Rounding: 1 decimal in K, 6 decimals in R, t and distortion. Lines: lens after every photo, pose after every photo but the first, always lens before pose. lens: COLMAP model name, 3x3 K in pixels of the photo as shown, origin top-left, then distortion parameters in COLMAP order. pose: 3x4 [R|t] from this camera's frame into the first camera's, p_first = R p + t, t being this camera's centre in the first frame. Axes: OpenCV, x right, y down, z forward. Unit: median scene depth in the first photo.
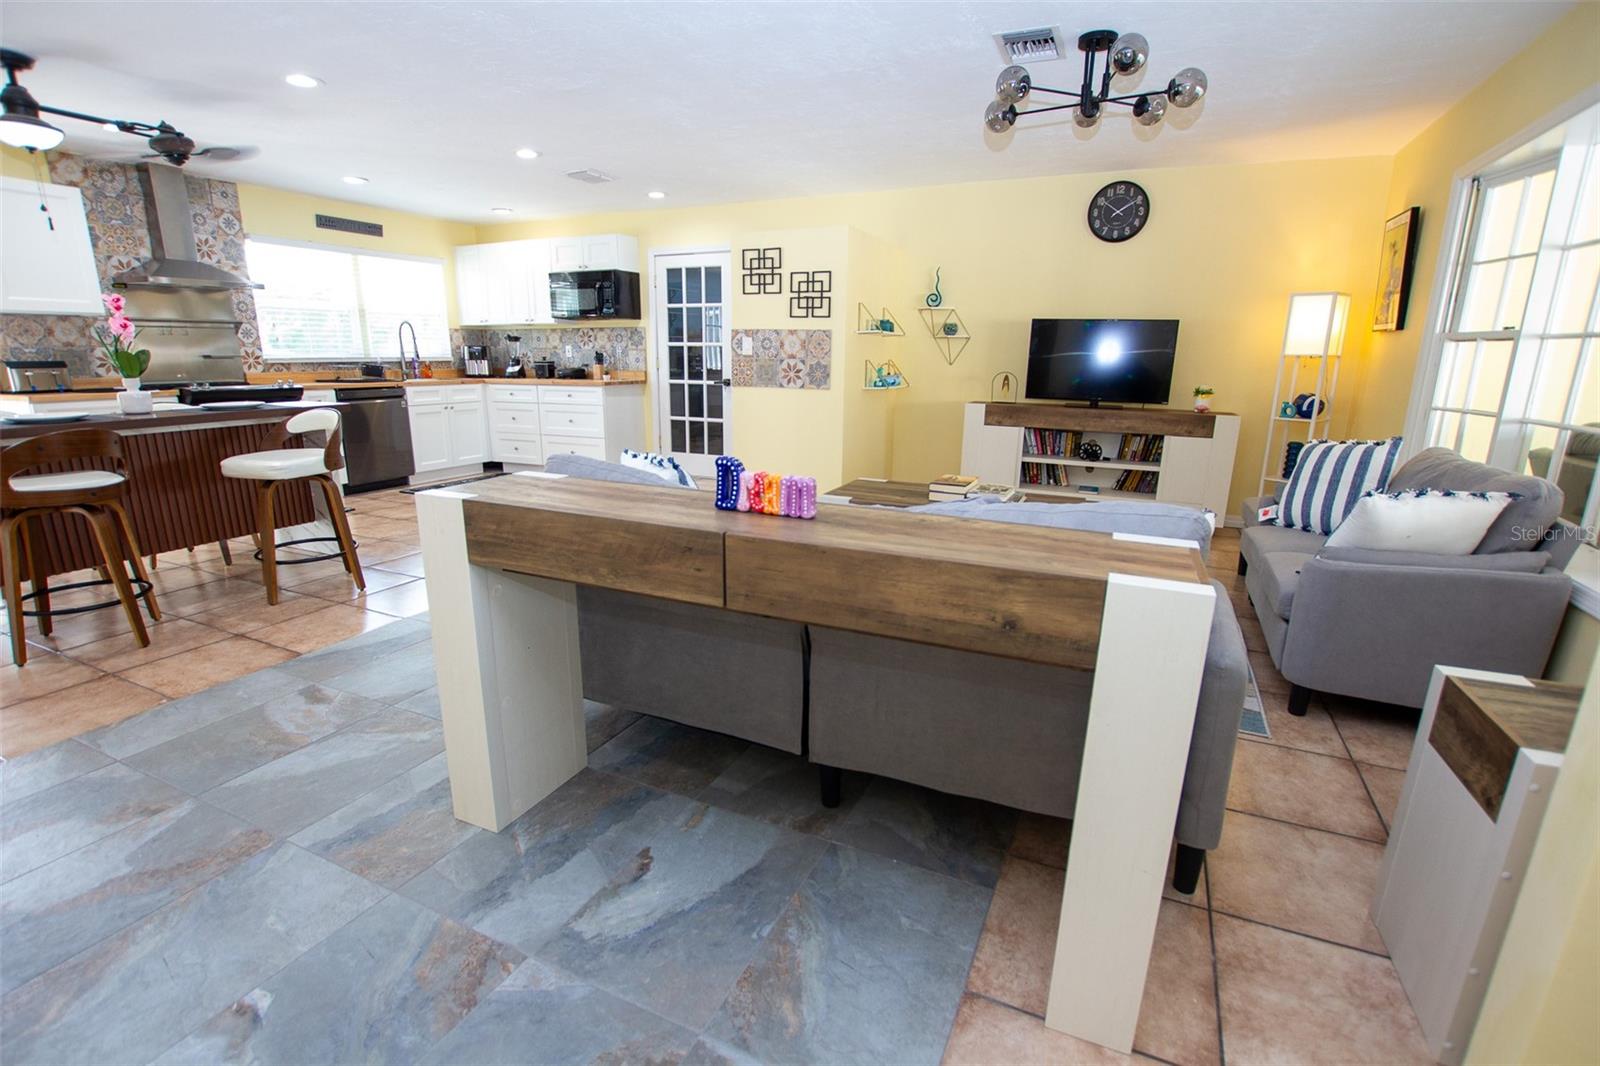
lens RADIAL K [[743.8, 0, 803.1], [0, 743.8, 544.0], [0, 0, 1]] dist [-0.031329, 0.003734]
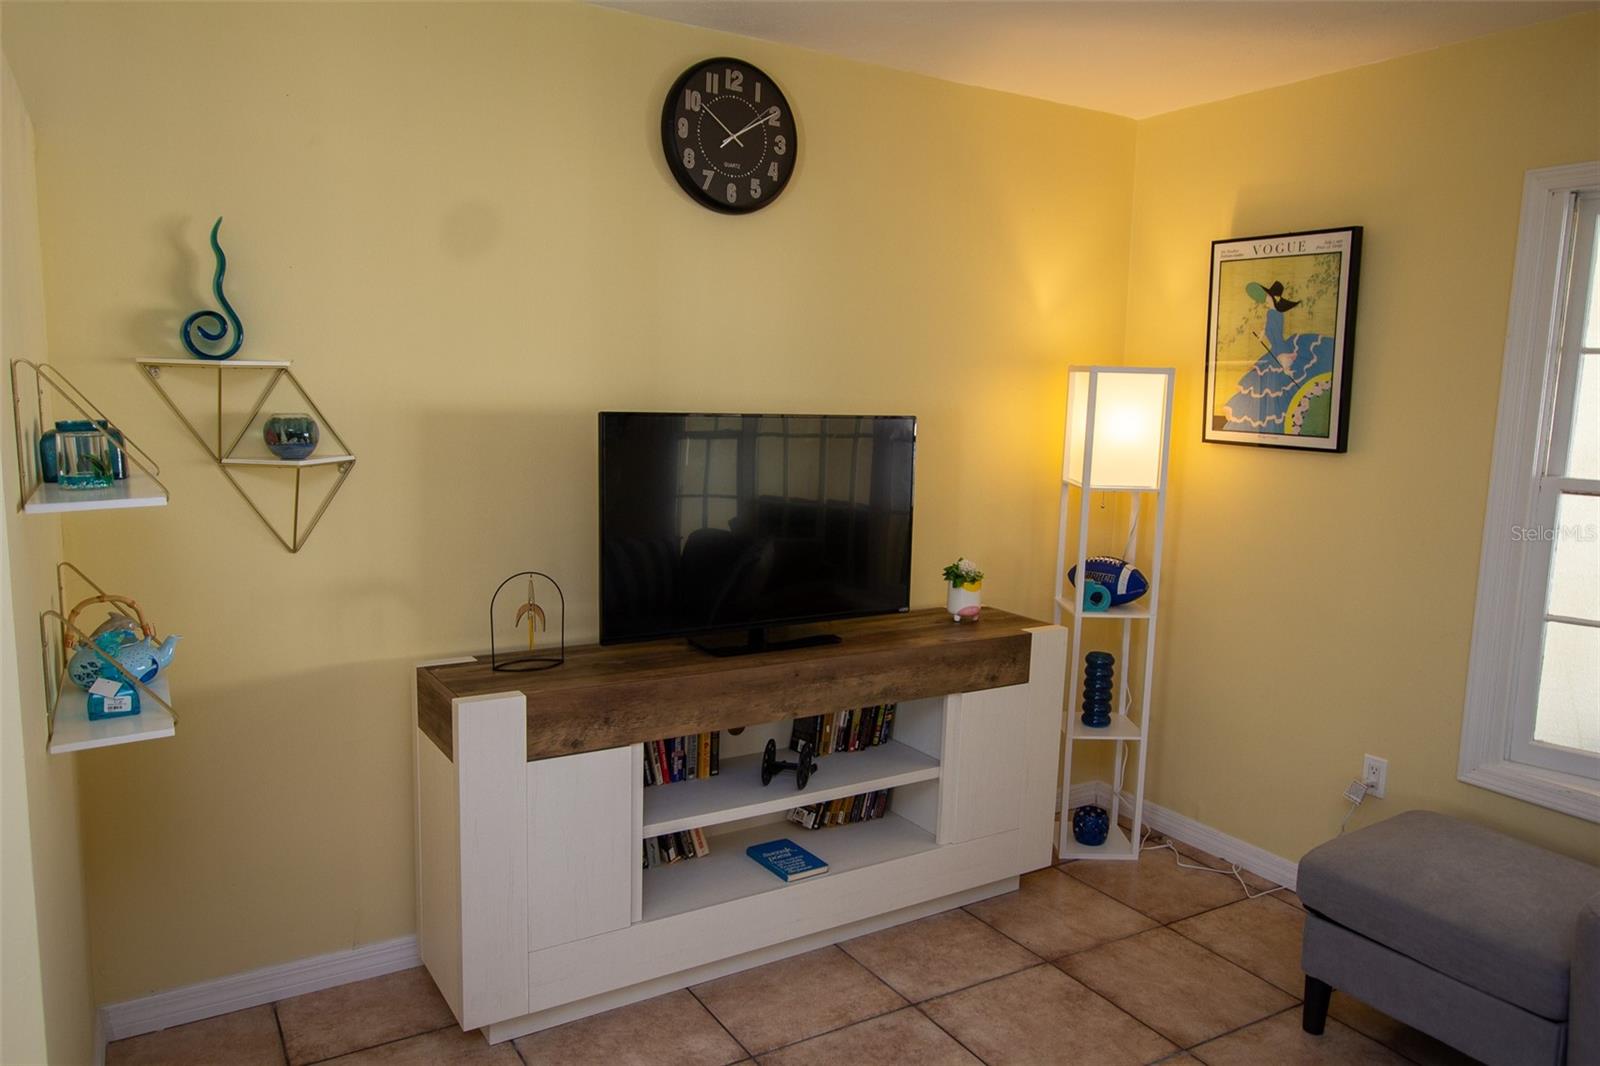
lens RADIAL K [[1122.7, 0, 807.7], [0, 1122.7, 547.7], [0, 0, 1]] dist [-0.007381, 0.001589]
pose [[0.555538, -0.116230, 0.823327, -0.058946], [0.190854, 0.981570, 0.009792, -0.239800], [-0.809291, 0.151695, 0.567482, 0.670747]]
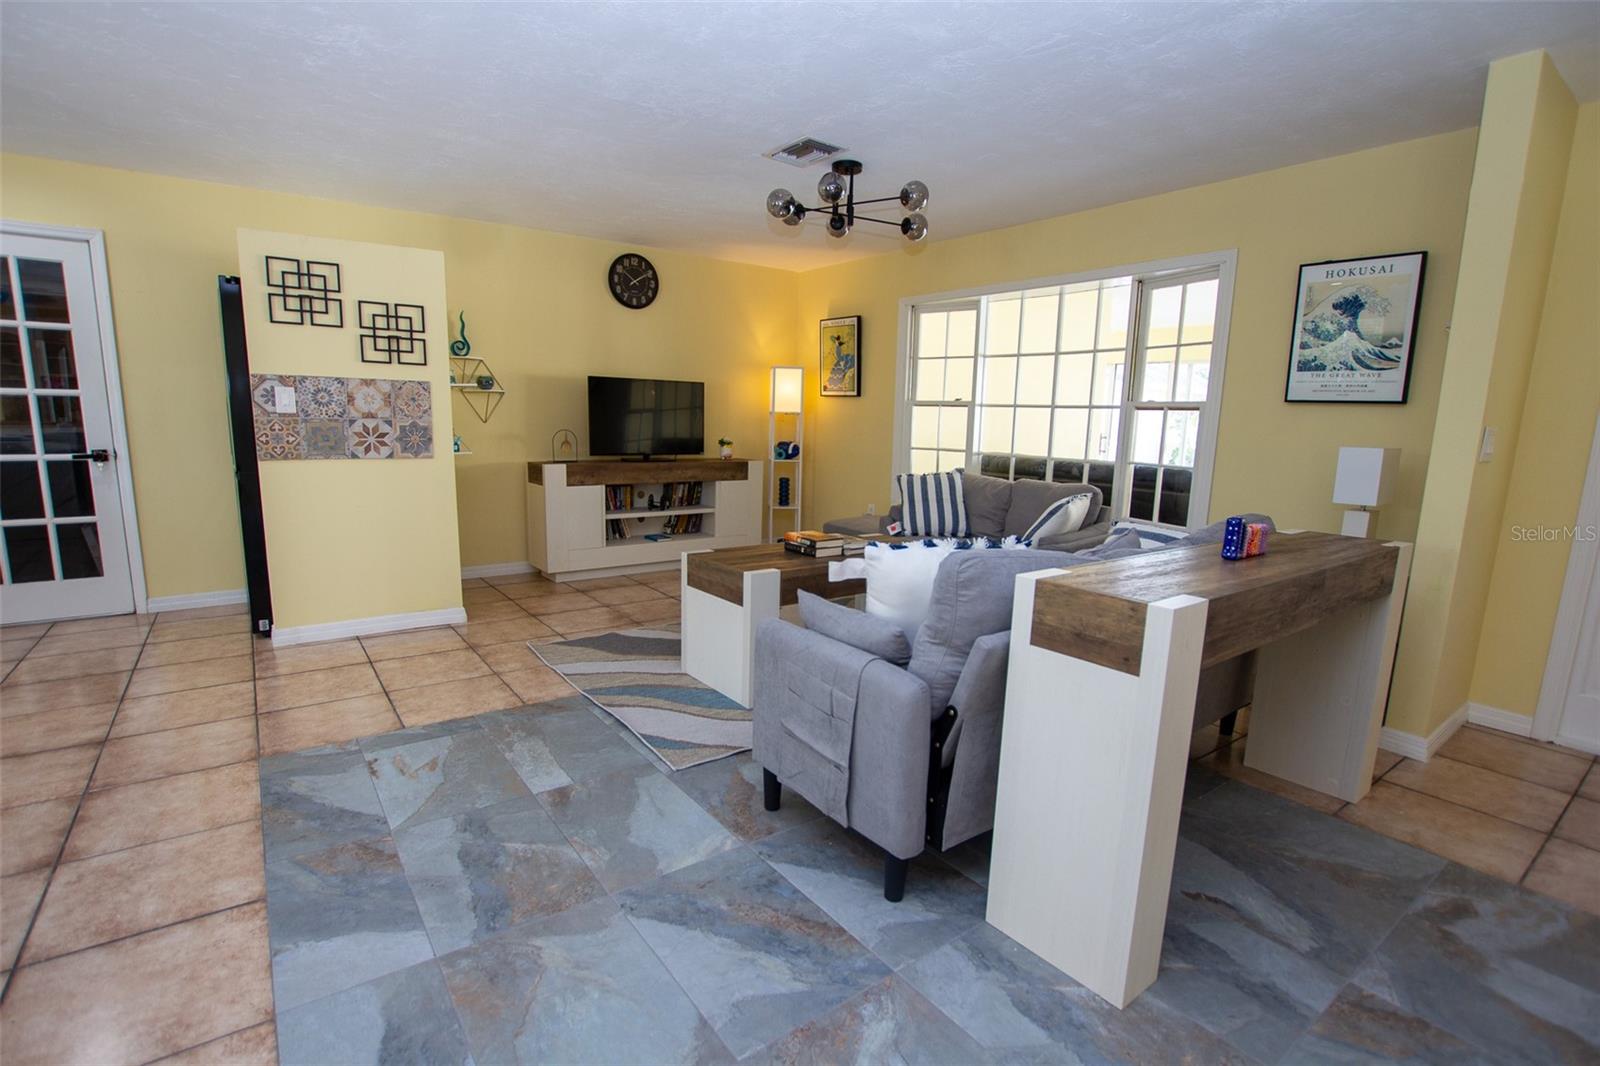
lens RADIAL K [[743.8, 0, 799.5], [0, 743.8, 550.3], [0, 0, 1]] dist [-0.031329, 0.003734]
pose [[0.481712, -0.156855, 0.862177, -0.457484], [0.201195, 0.977366, 0.065400, -0.087514], [-0.852921, 0.141961, 0.502367, 0.303707]]
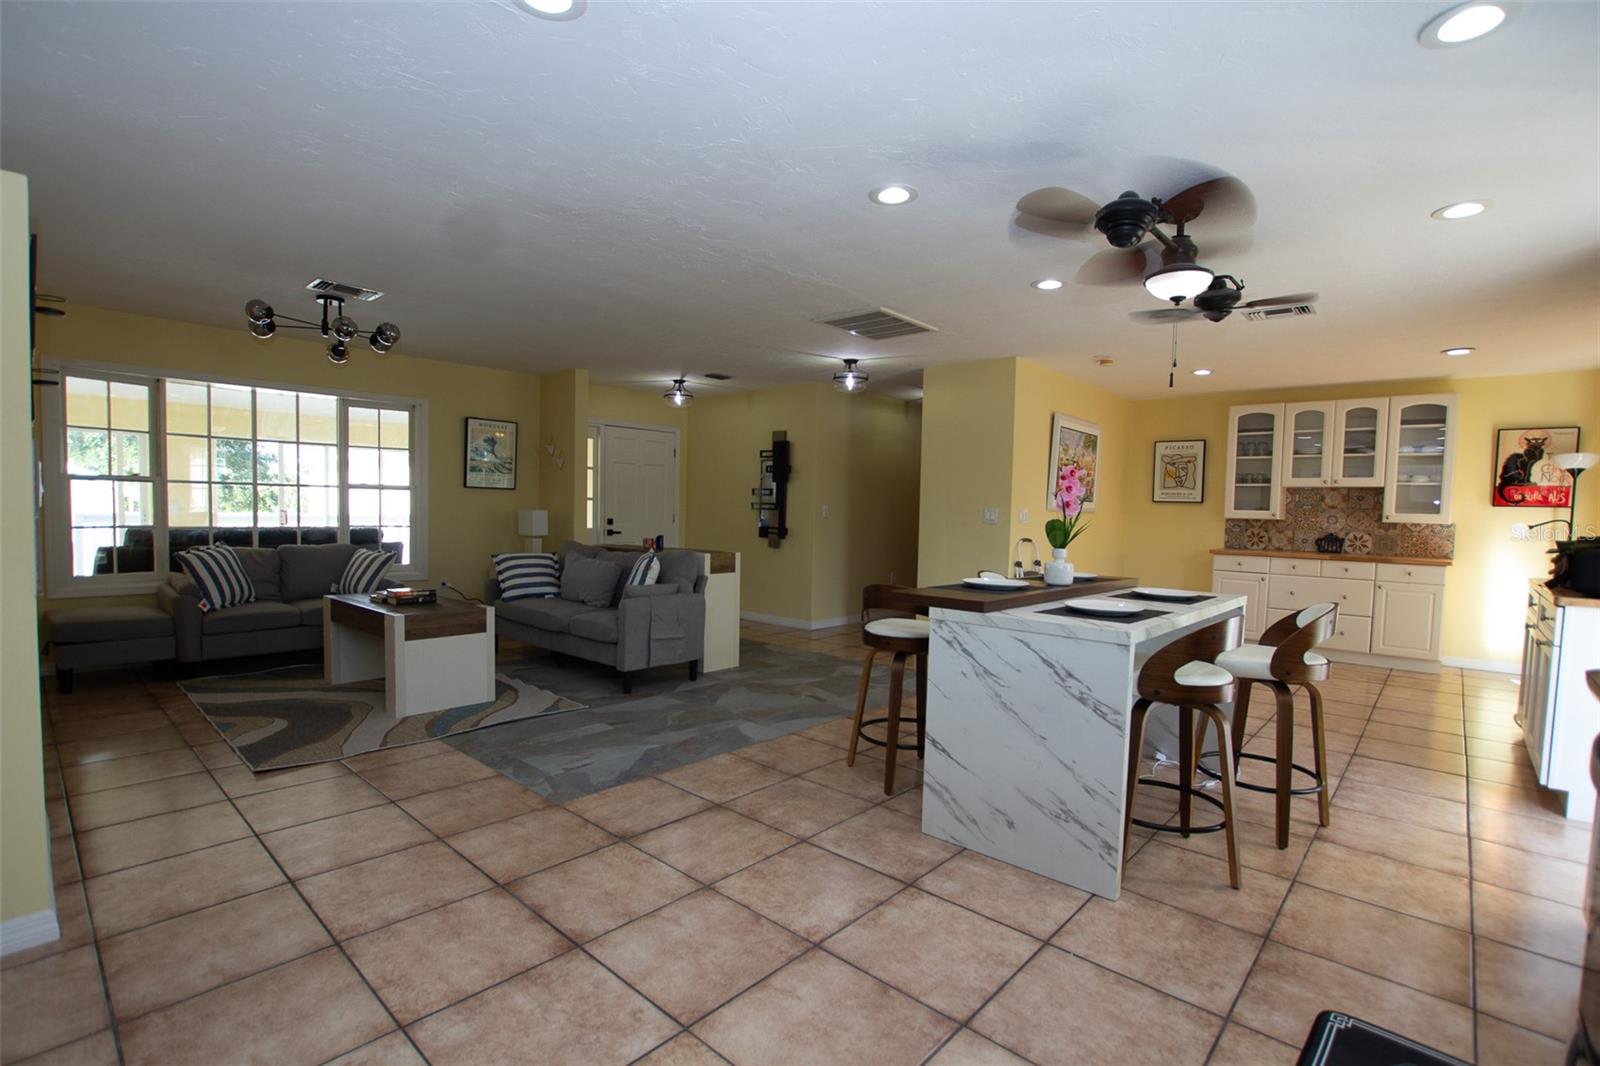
lens RADIAL K [[743.8, 0, 795.2], [0, 743.8, 546.9], [0, 0, 1]] dist [-0.031329, 0.003734]
pose [[-0.950795, -0.048725, 0.305966, -0.571805], [0.044475, 0.955863, 0.290429, -0.336710], [-0.306612, 0.289746, -0.906662, 1.266147]]
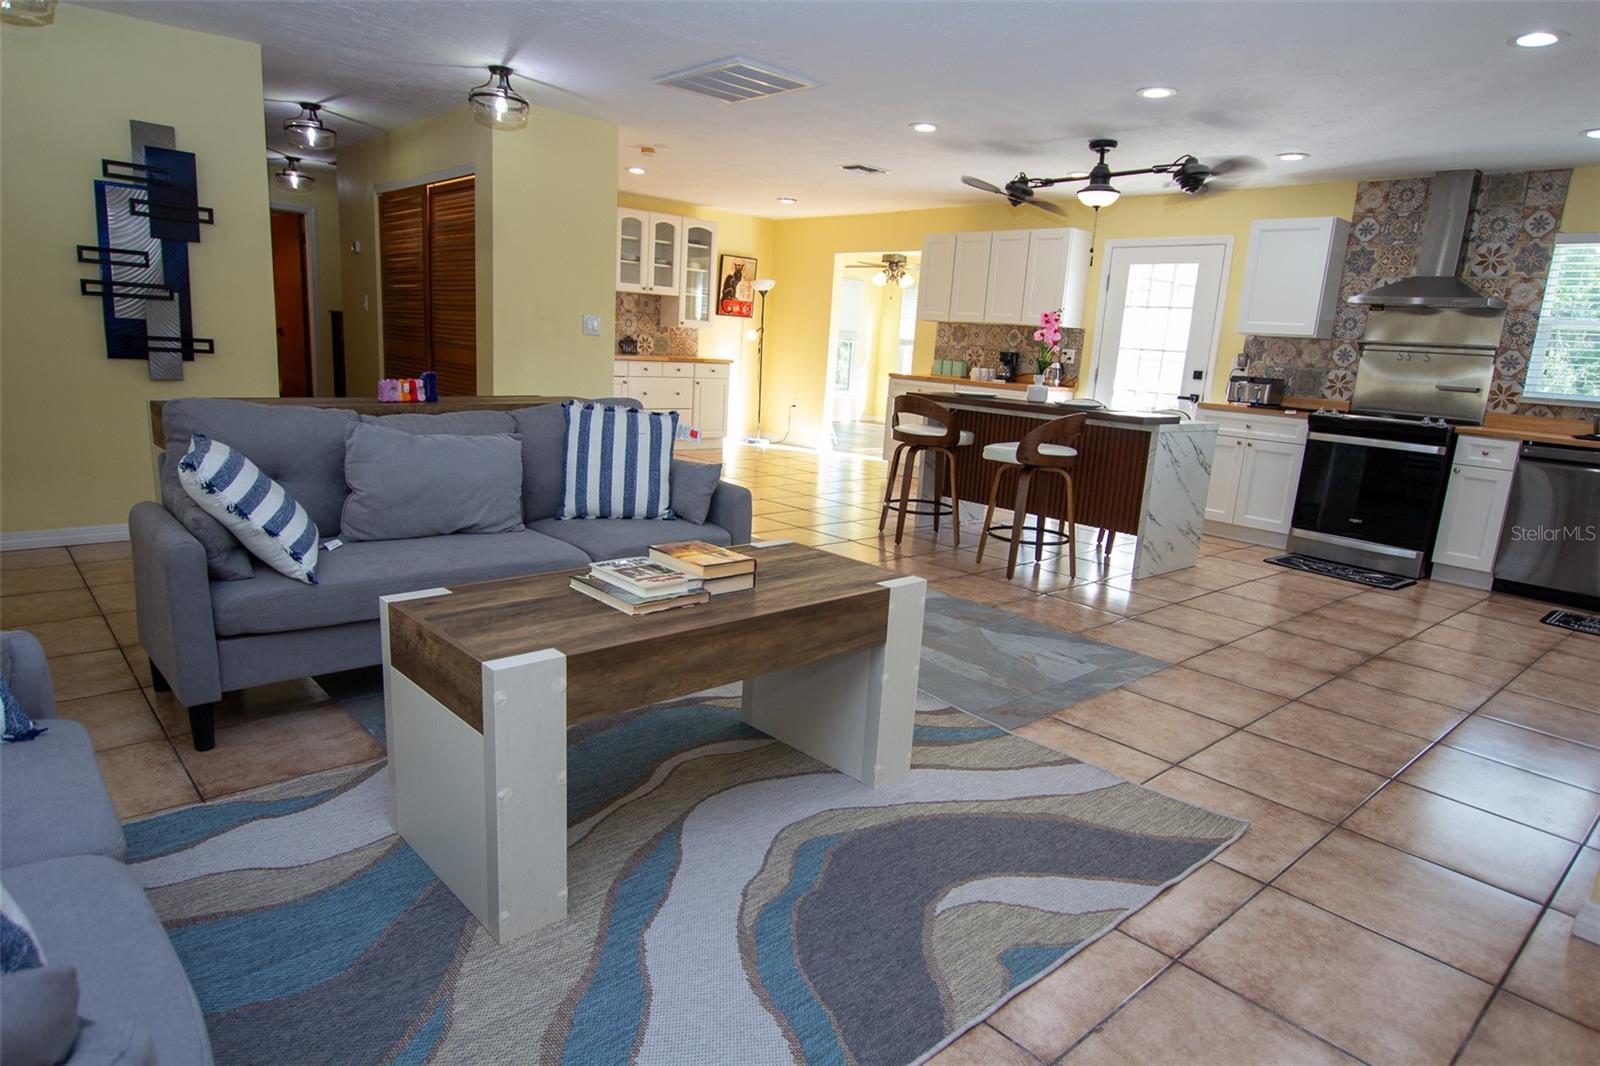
lens RADIAL K [[950.8, 0, 800.1], [0, 950.8, 543.9], [0, 0, 1]] dist [-0.016013, 0.005024]
pose [[-0.393760, 0.161572, -0.904902, 0.519466], [-0.292692, 0.911154, 0.290051, -0.204061], [0.871369, 0.379068, -0.311485, 0.808378]]
